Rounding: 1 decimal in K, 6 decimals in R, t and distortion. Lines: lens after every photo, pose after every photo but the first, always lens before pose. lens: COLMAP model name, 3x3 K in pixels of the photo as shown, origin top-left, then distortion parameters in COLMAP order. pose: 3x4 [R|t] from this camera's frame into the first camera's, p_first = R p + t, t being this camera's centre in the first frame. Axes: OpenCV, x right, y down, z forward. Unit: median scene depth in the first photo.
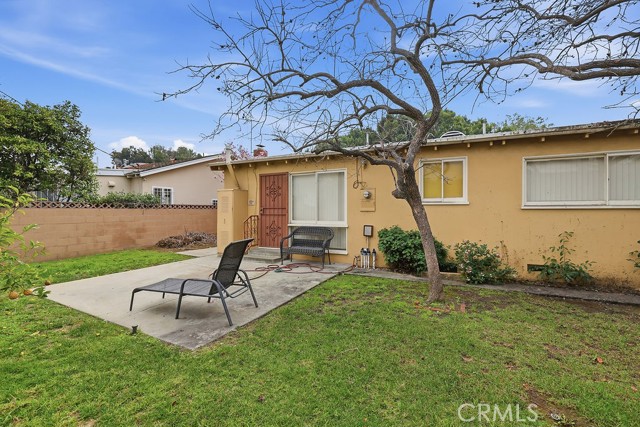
lens RADIAL K [[281.8, 0, 323.8], [0, 281.8, 210.6], [0, 0, 1]] dist [-0.017804, 0.000026]
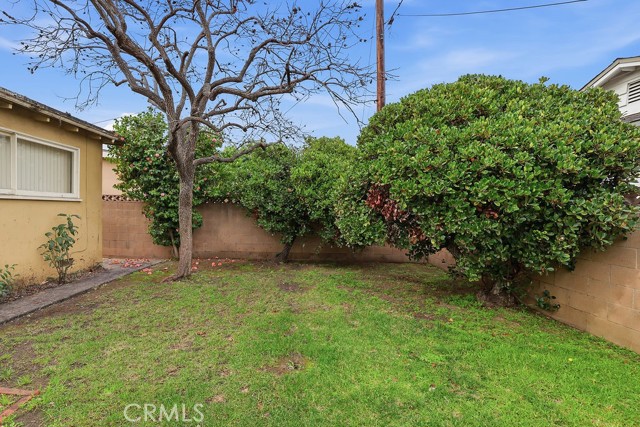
lens RADIAL K [[281.8, 0, 305.5], [0, 281.8, 218.8], [0, 0, 1]] dist [-0.017804, 0.000026]
pose [[-0.464674, -0.044453, 0.884365, -0.098333], [-0.032324, 0.998925, 0.033227, -0.001725], [-0.884892, -0.013146, -0.465611, 0.410859]]
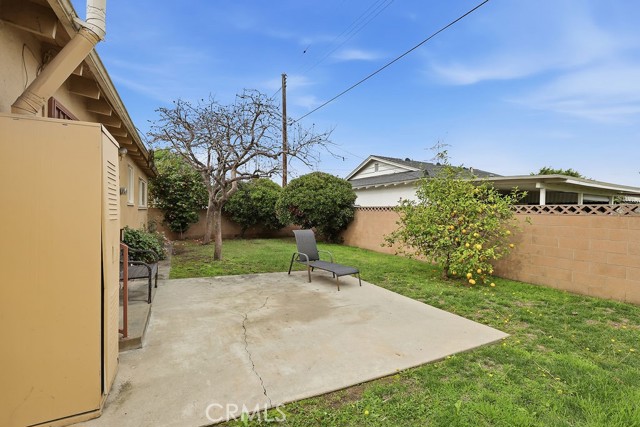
lens RADIAL K [[281.8, 0, 320.0], [0, 281.8, 212.3], [0, 0, 1]] dist [-0.017804, 0.000026]
pose [[-0.819820, -0.022164, 0.572192, -0.739497], [-0.027672, 0.999617, -0.000927, -0.009525], [-0.571952, -0.016594, -0.820119, 1.275379]]
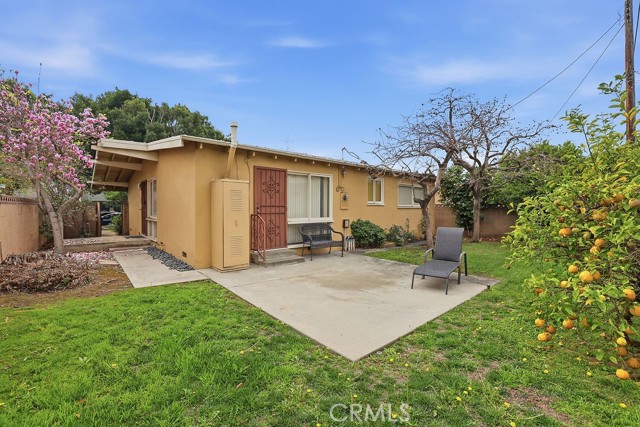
lens RADIAL K [[281.8, 0, 322.6], [0, 281.8, 211.7], [0, 0, 1]] dist [-0.017804, 0.000026]
pose [[0.364724, -0.012261, 0.931035, -1.098608], [-0.007741, 0.999839, 0.016200, -0.007142], [-0.931083, -0.013116, 0.364571, 0.579465]]
